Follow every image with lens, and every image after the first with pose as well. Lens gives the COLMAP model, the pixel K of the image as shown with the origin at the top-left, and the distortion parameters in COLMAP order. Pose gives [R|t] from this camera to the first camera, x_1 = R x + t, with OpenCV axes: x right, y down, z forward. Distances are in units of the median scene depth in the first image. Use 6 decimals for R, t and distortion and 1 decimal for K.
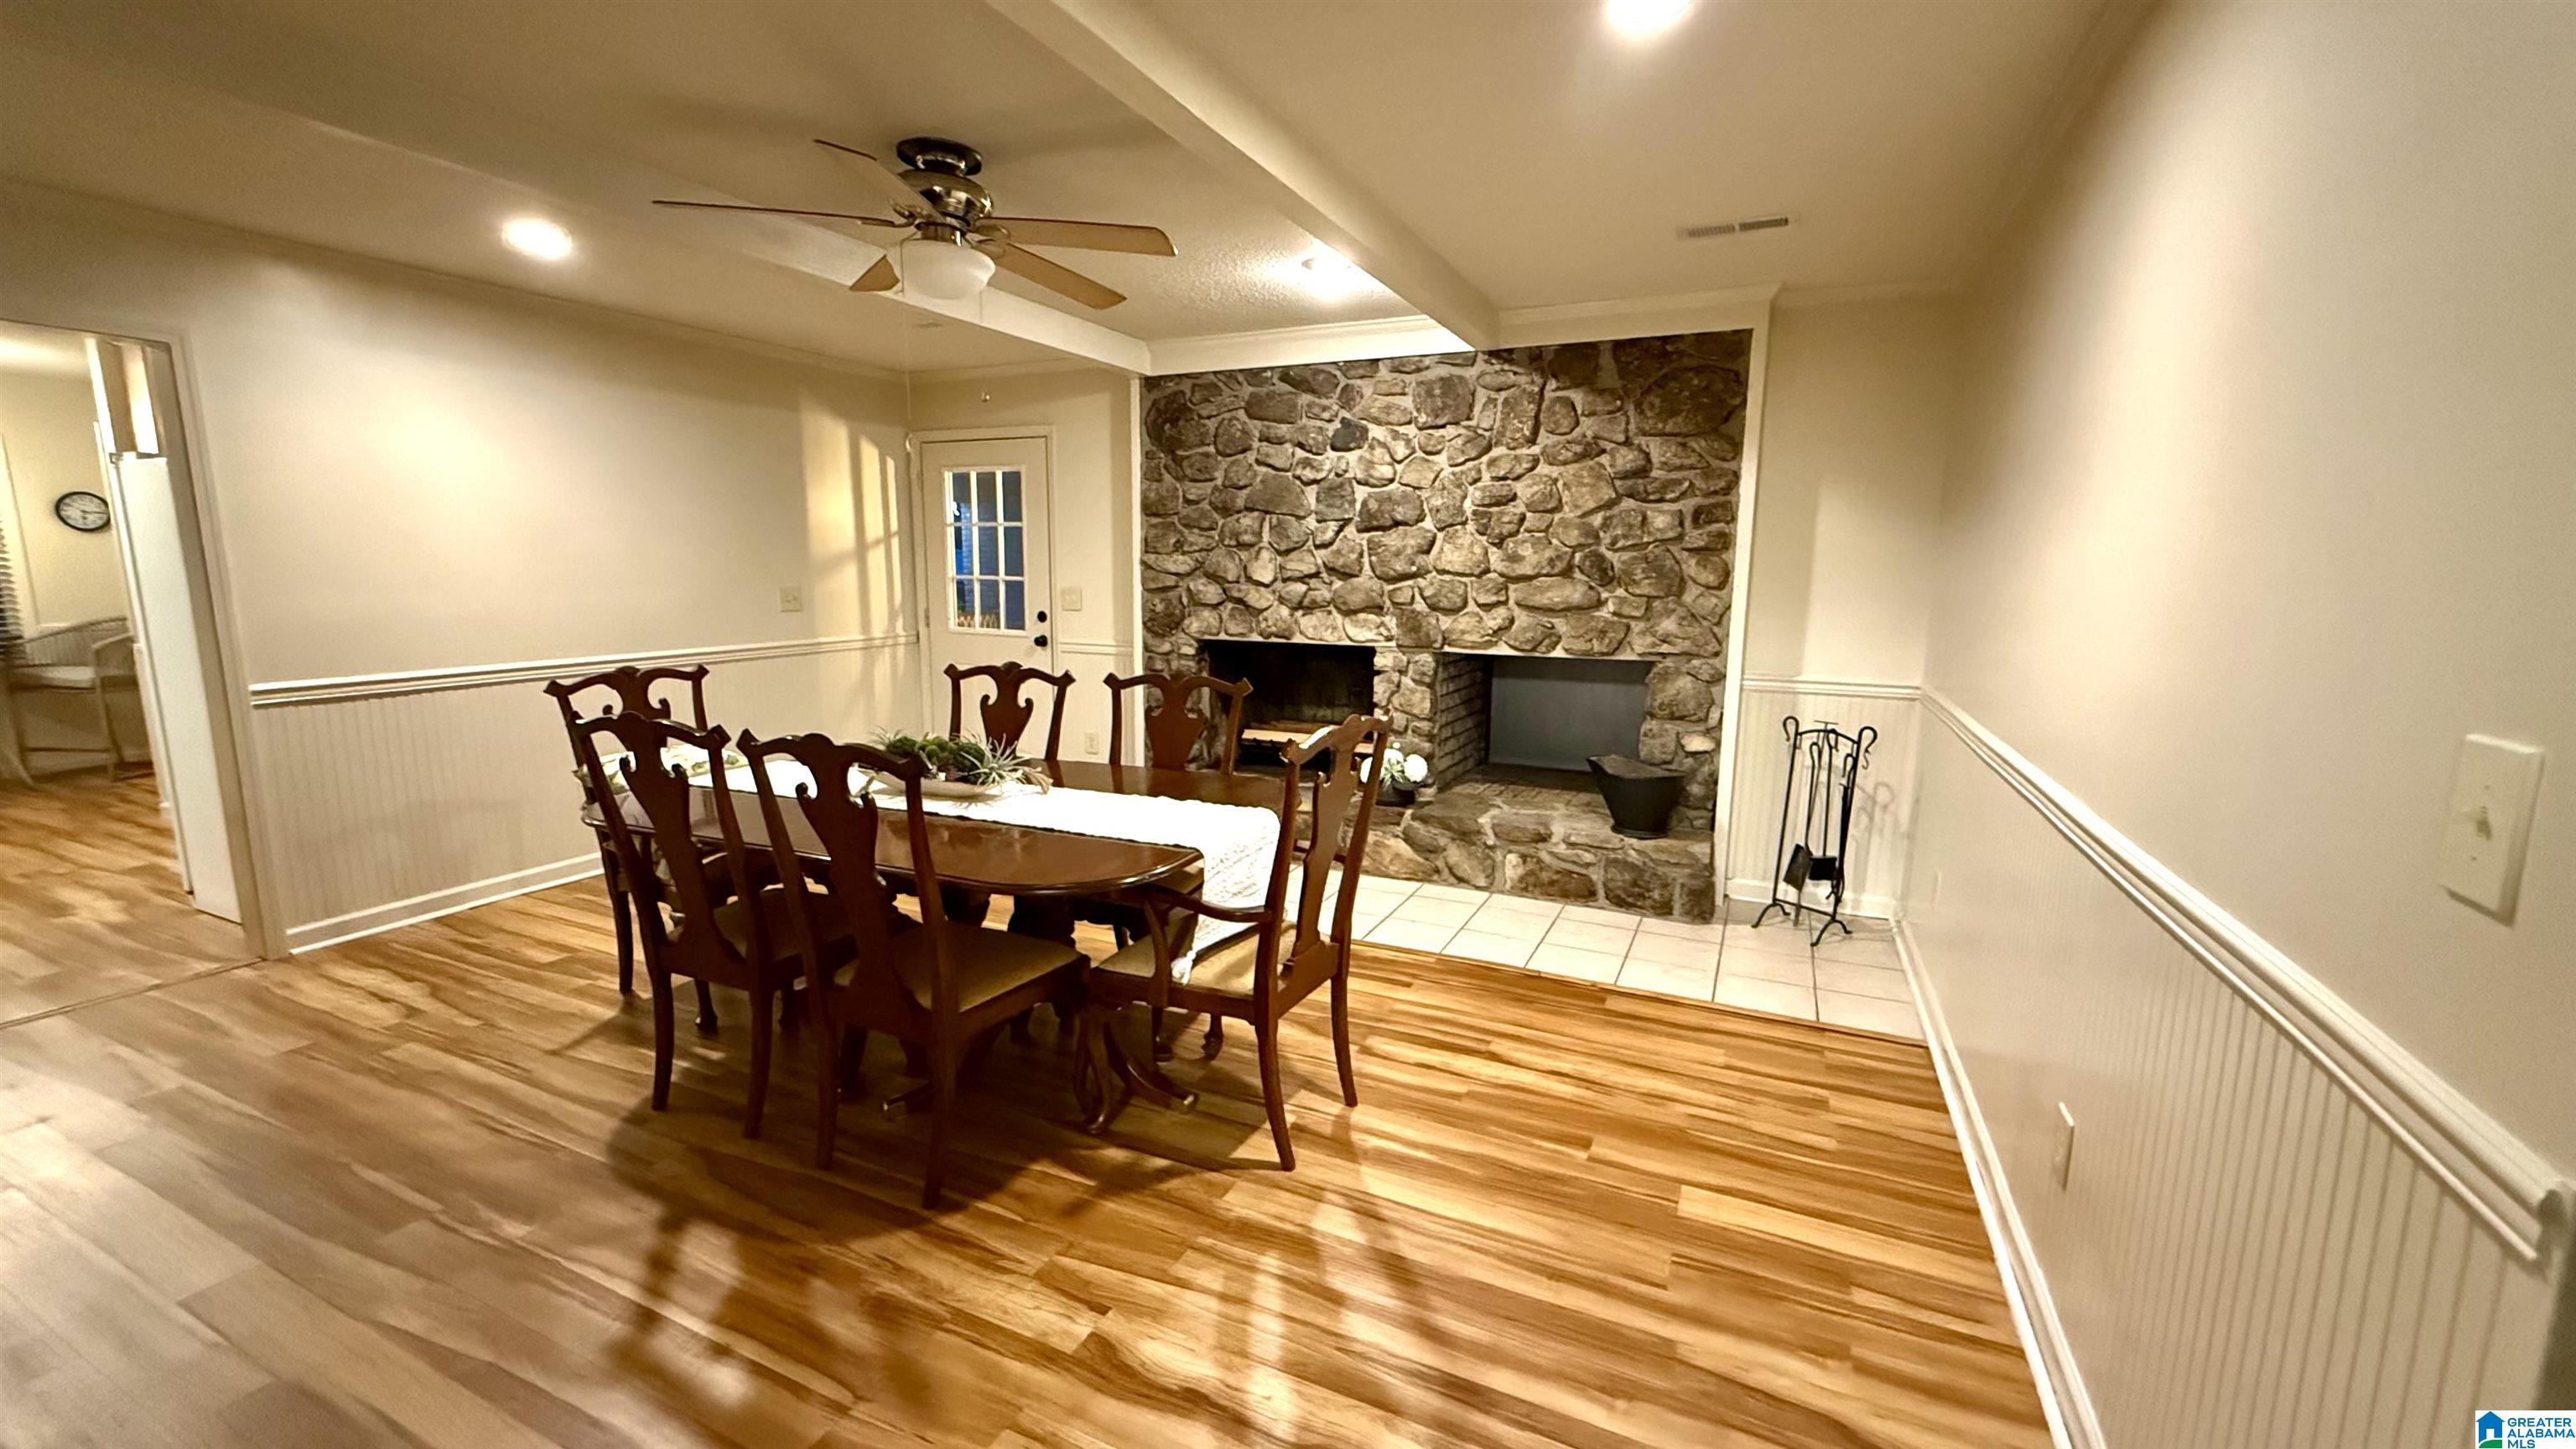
lens RADIAL K [[1027.7, 0, 1288.0], [0, 1027.7, 724.5], [0, 0, 1]] dist [-0.013526, -0.000012]
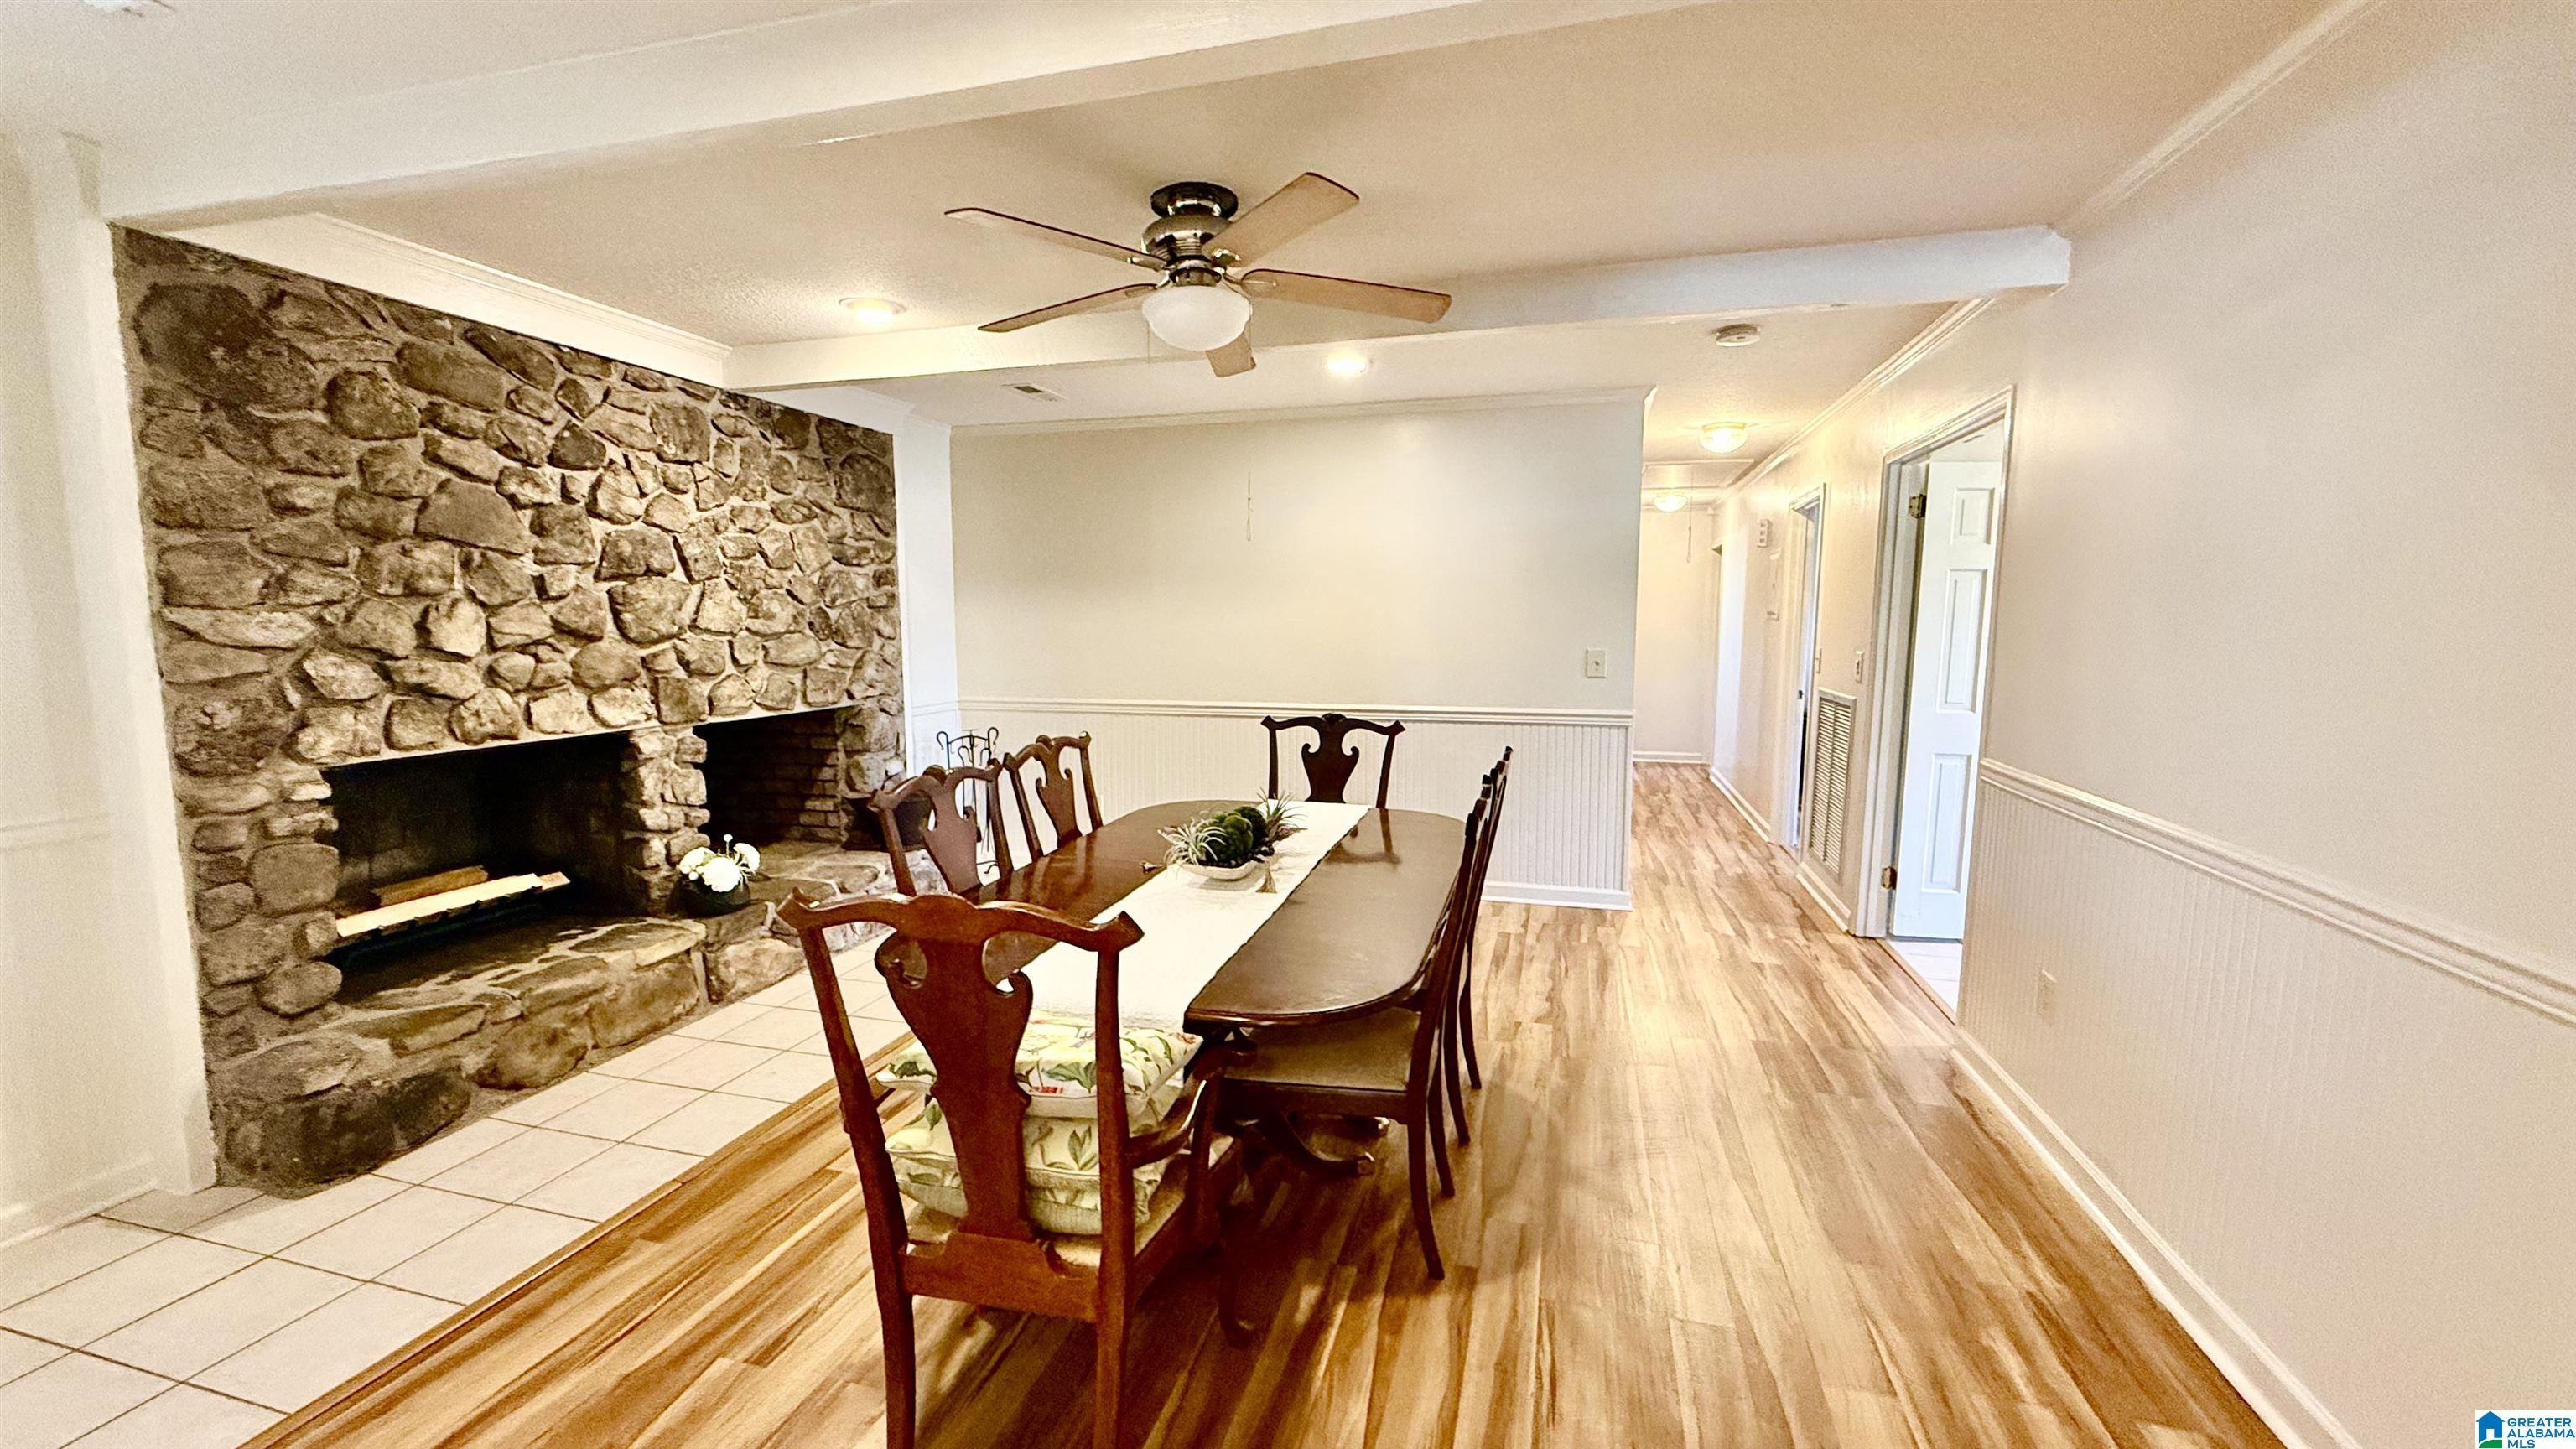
lens RADIAL K [[1009.5, 0, 1288.0], [0, 1009.5, 724.5], [0, 0, 1]] dist [0.000279, 0.000062]
pose [[-0.167907, -0.112779, 0.979330, -0.735159], [0.151578, 0.978667, 0.138691, -0.109973], [-0.974080, 0.171732, -0.147230, 0.631064]]
